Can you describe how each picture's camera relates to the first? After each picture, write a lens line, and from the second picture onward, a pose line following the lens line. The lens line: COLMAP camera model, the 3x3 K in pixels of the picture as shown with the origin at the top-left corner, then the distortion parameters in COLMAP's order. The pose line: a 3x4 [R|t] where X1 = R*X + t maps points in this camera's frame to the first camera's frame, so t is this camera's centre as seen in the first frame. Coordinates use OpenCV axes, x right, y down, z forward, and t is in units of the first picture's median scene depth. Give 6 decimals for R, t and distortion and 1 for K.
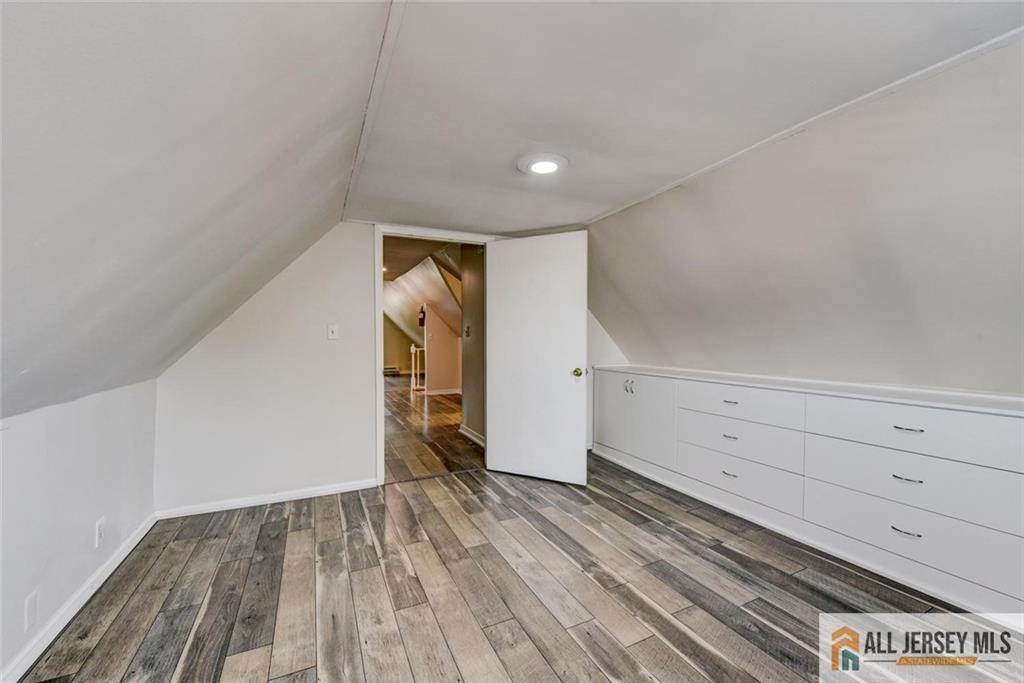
lens RADIAL K [[401.3, 0, 512.7], [0, 401.3, 345.1], [0, 0, 1]] dist [-0.000611, -0.000063]
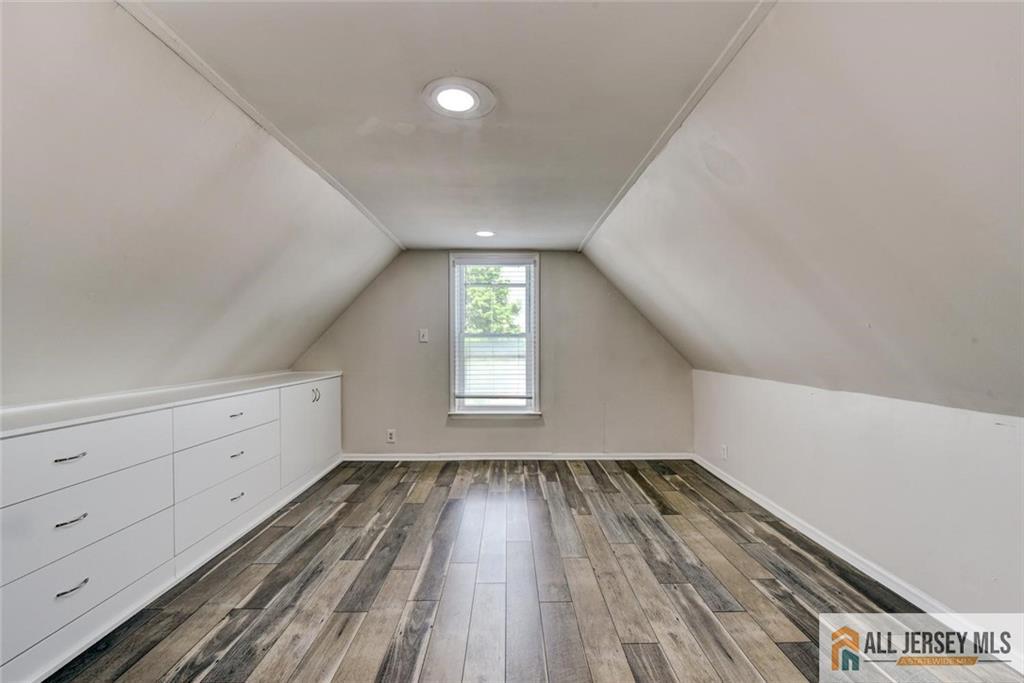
lens RADIAL K [[401.3, 0, 512.7], [0, 401.3, 345.1], [0, 0, 1]] dist [-0.000611, -0.000063]
pose [[-0.901673, -0.001497, 0.432417, -0.342425], [0.005347, 0.999879, 0.014610, -0.025499], [-0.432386, 0.015486, -0.901556, 1.724234]]
